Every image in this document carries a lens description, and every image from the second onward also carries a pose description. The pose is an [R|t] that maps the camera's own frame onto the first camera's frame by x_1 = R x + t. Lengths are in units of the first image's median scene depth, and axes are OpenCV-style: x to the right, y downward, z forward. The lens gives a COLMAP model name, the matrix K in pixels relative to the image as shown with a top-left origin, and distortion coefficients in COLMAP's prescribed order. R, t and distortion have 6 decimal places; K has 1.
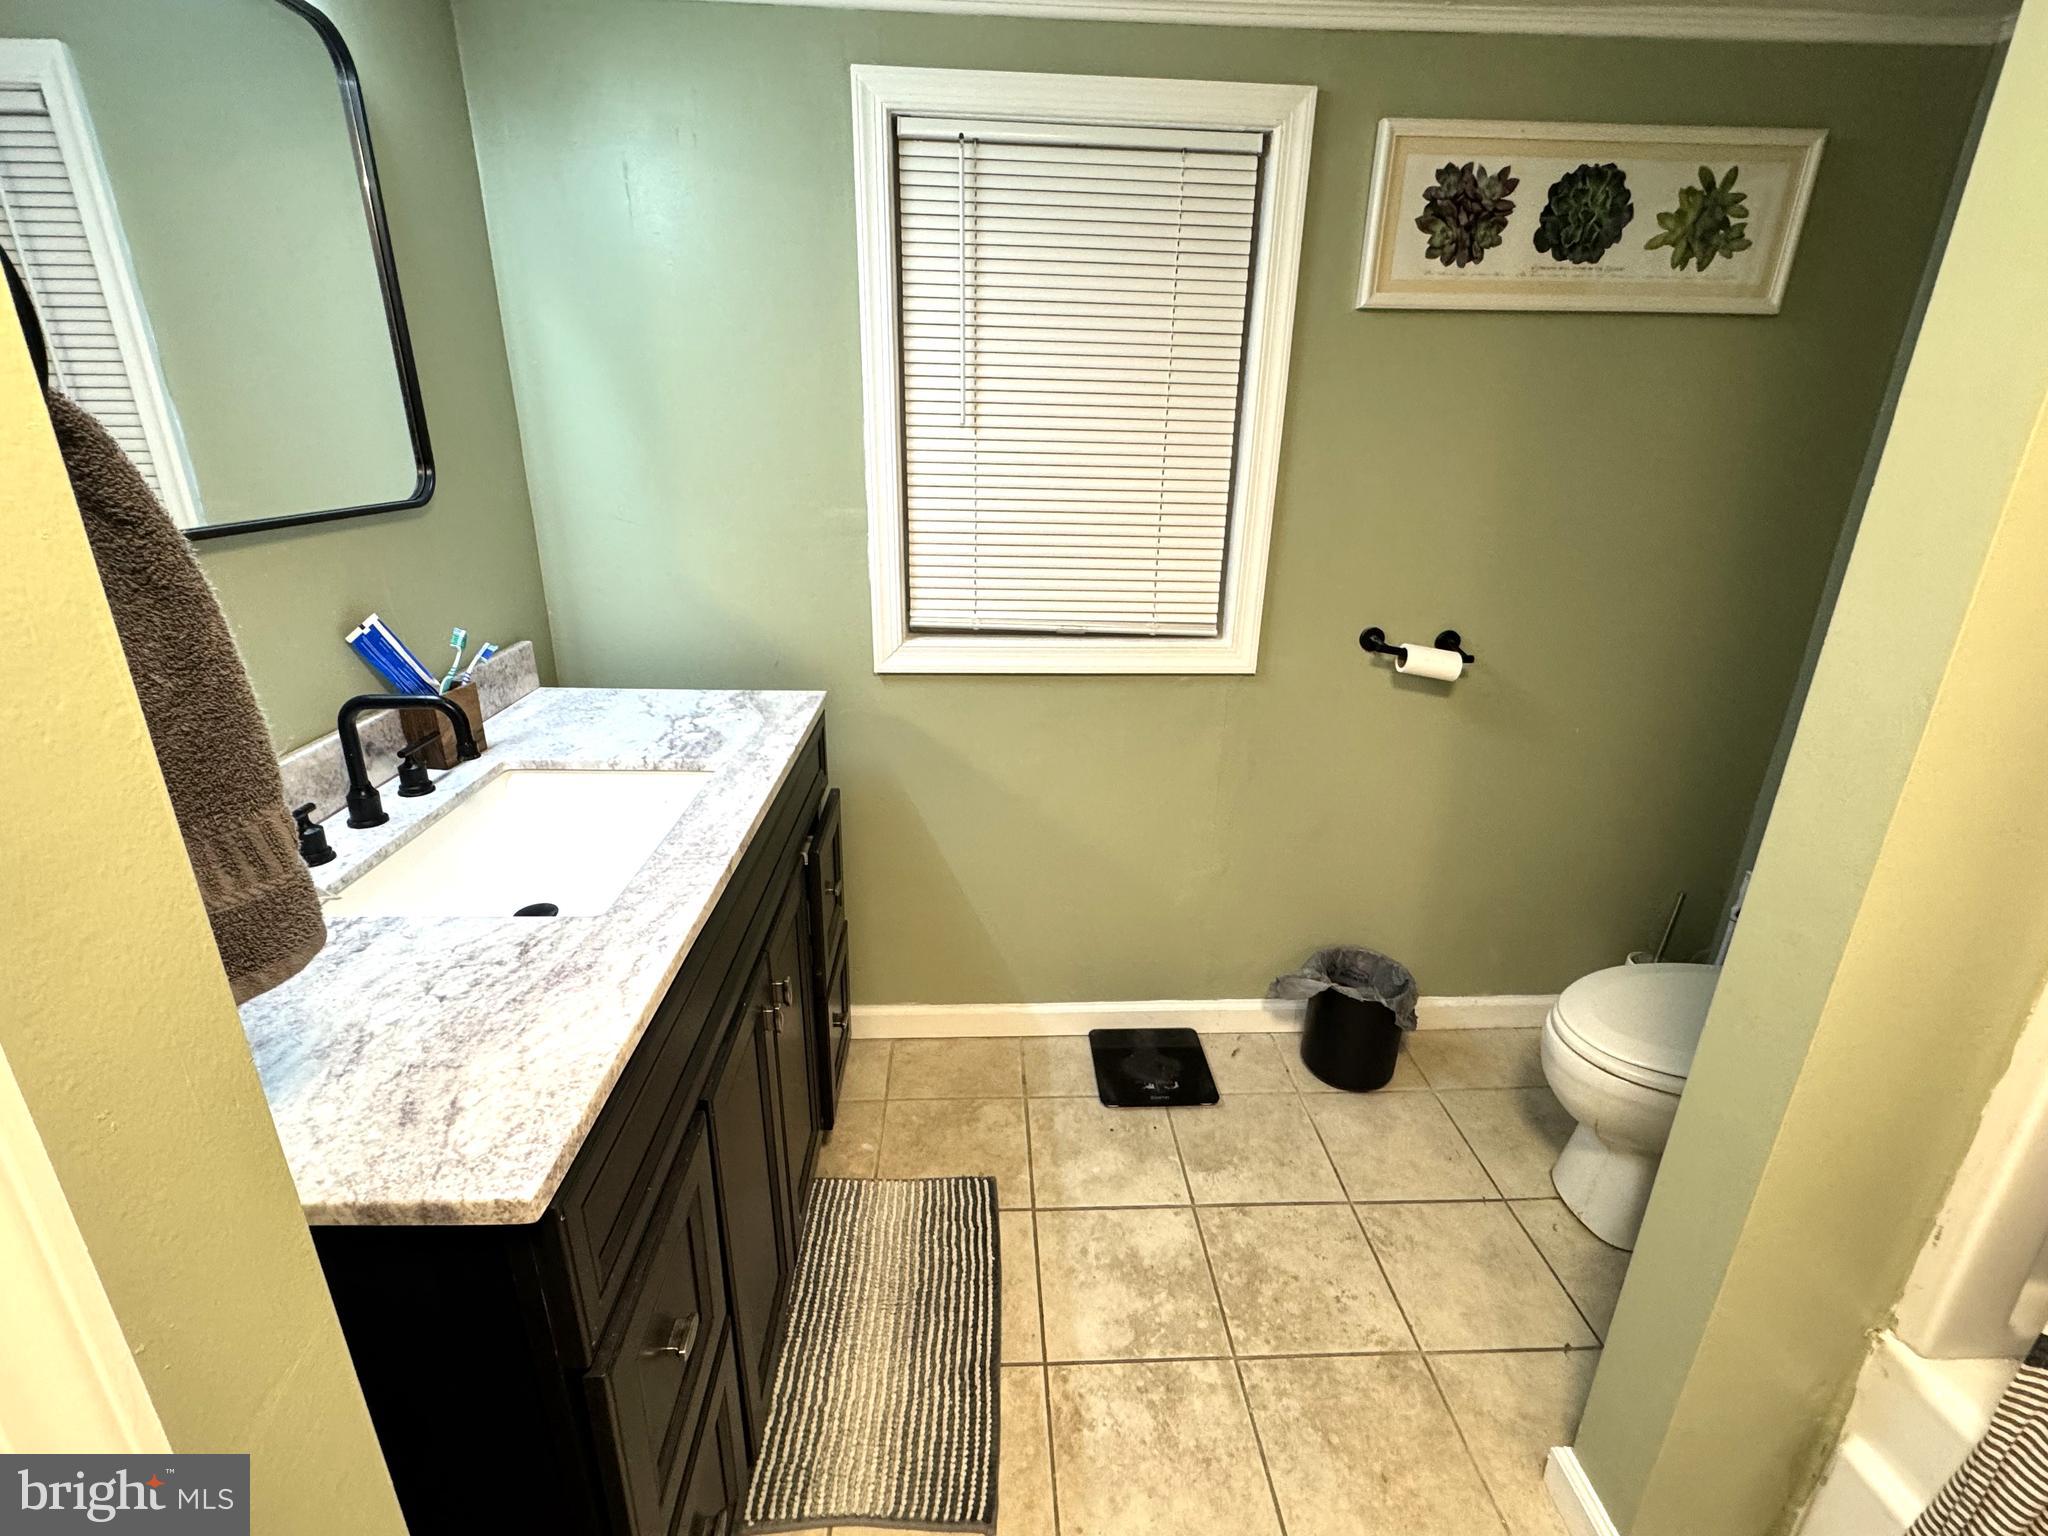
lens RADIAL K [[929.3, 0, 1023.6], [0, 929.3, 763.6], [0, 0, 1]] dist [0.000931, 0.000033]
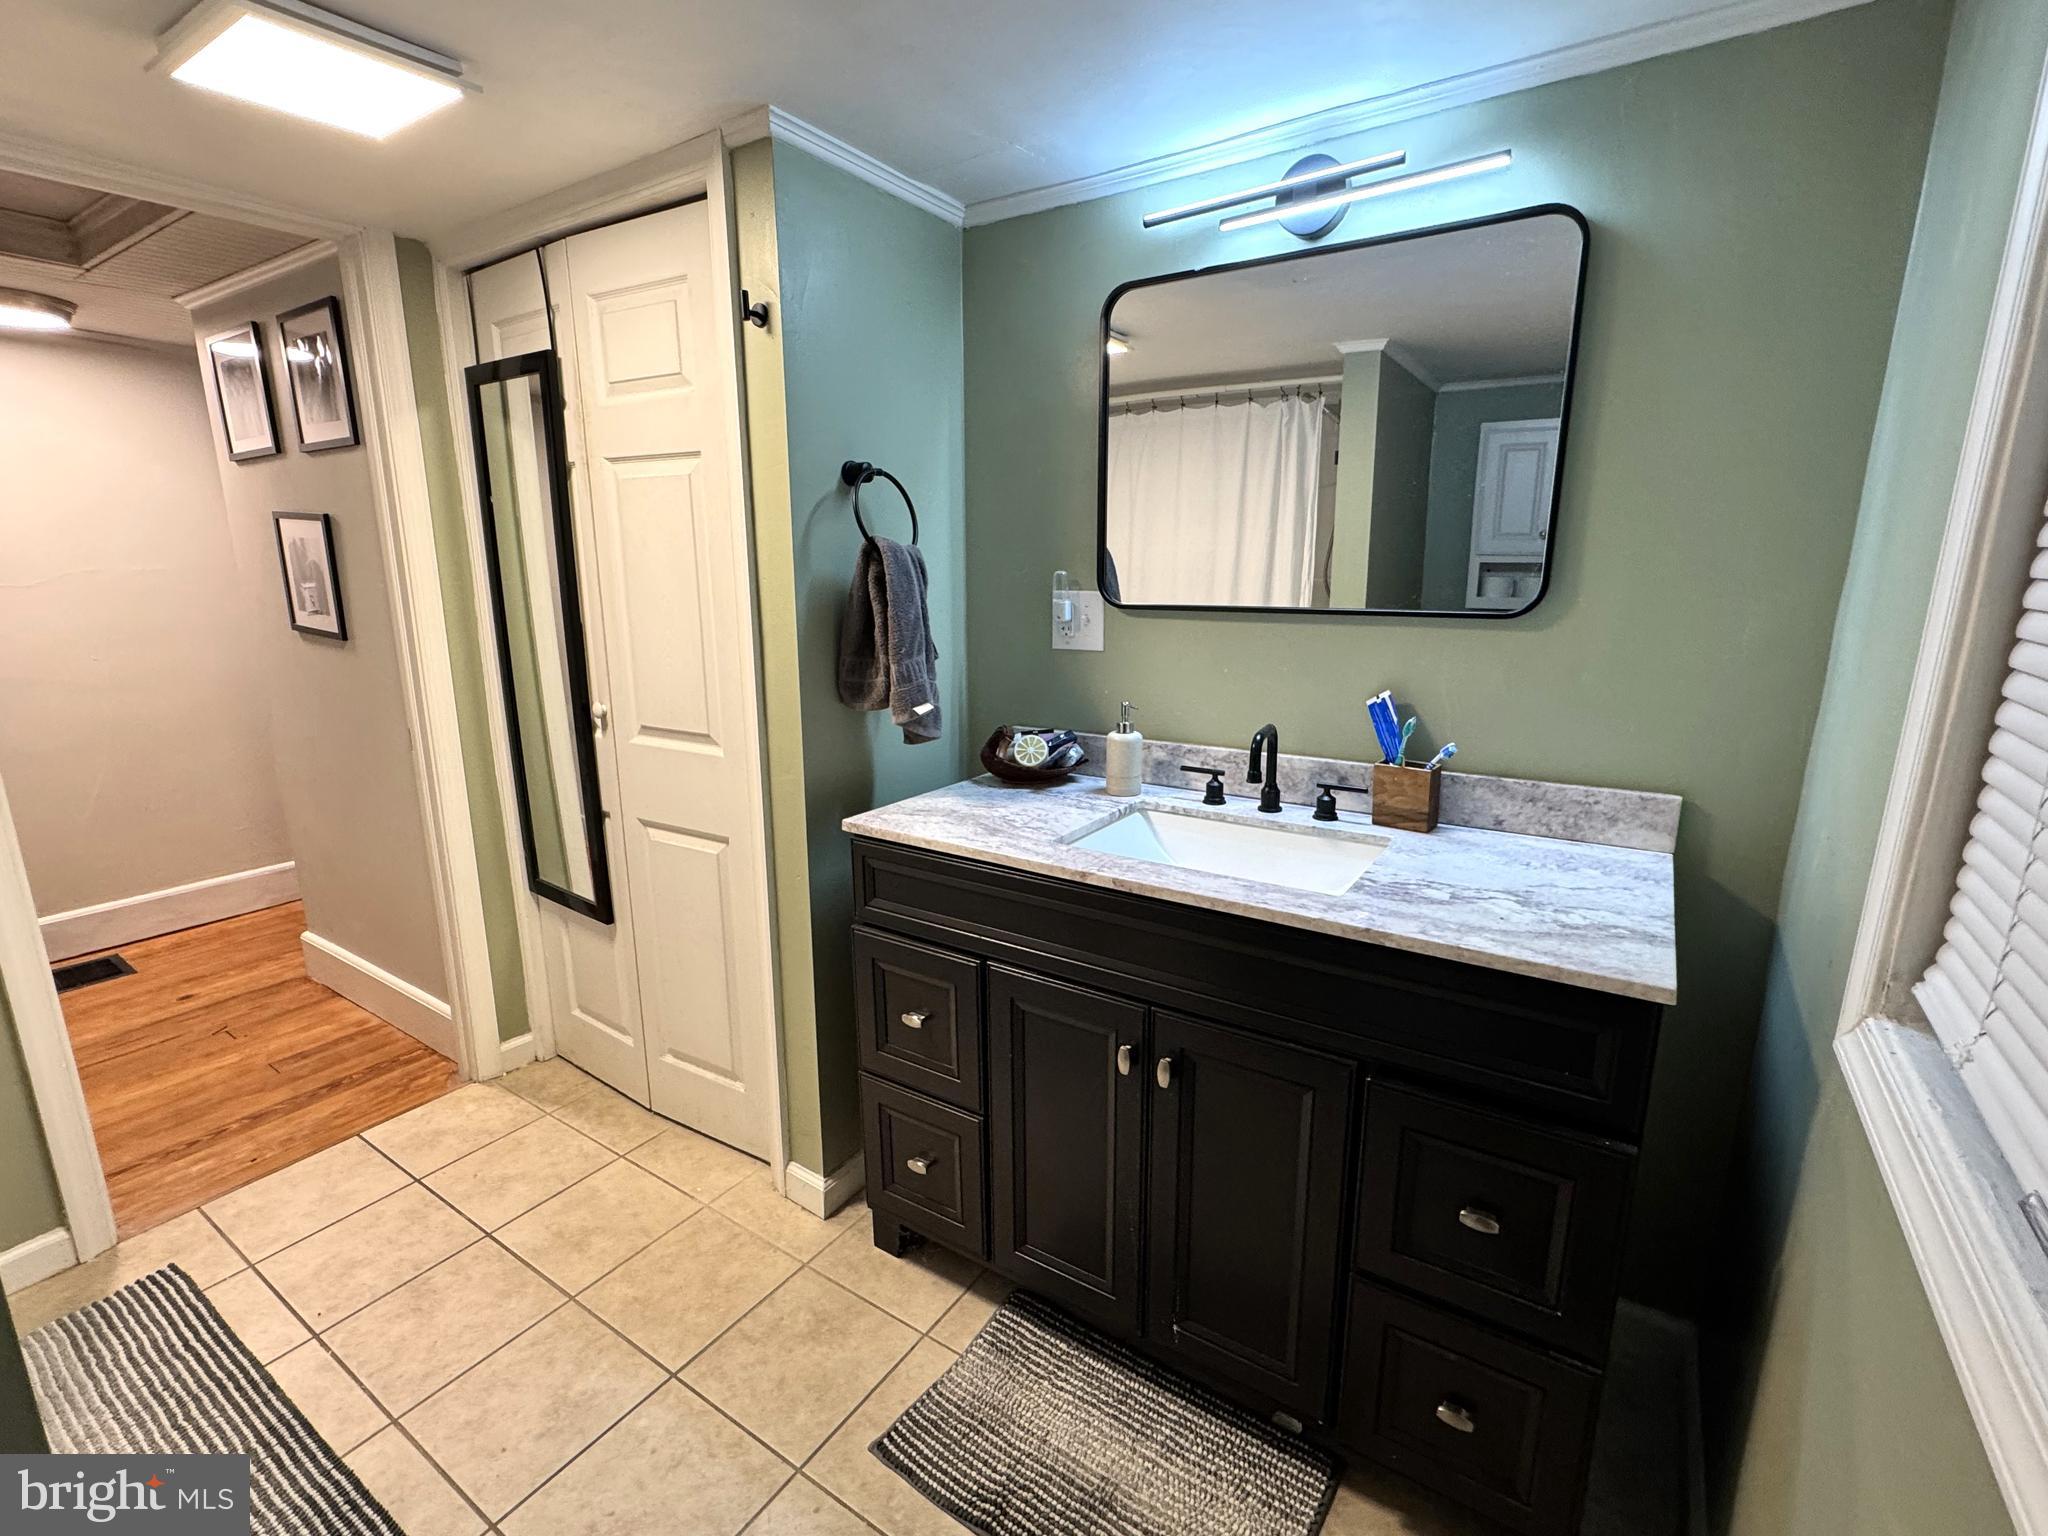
lens RADIAL K [[929.3, 0, 1024.6], [0, 929.3, 767.5], [0, 0, 1]] dist [0.000931, 0.000033]
pose [[-0.590894, 0.164999, -0.789696, 0.538277], [-0.280532, 0.875751, 0.392889, -0.372772], [0.756403, 0.453691, -0.471188, 1.106189]]
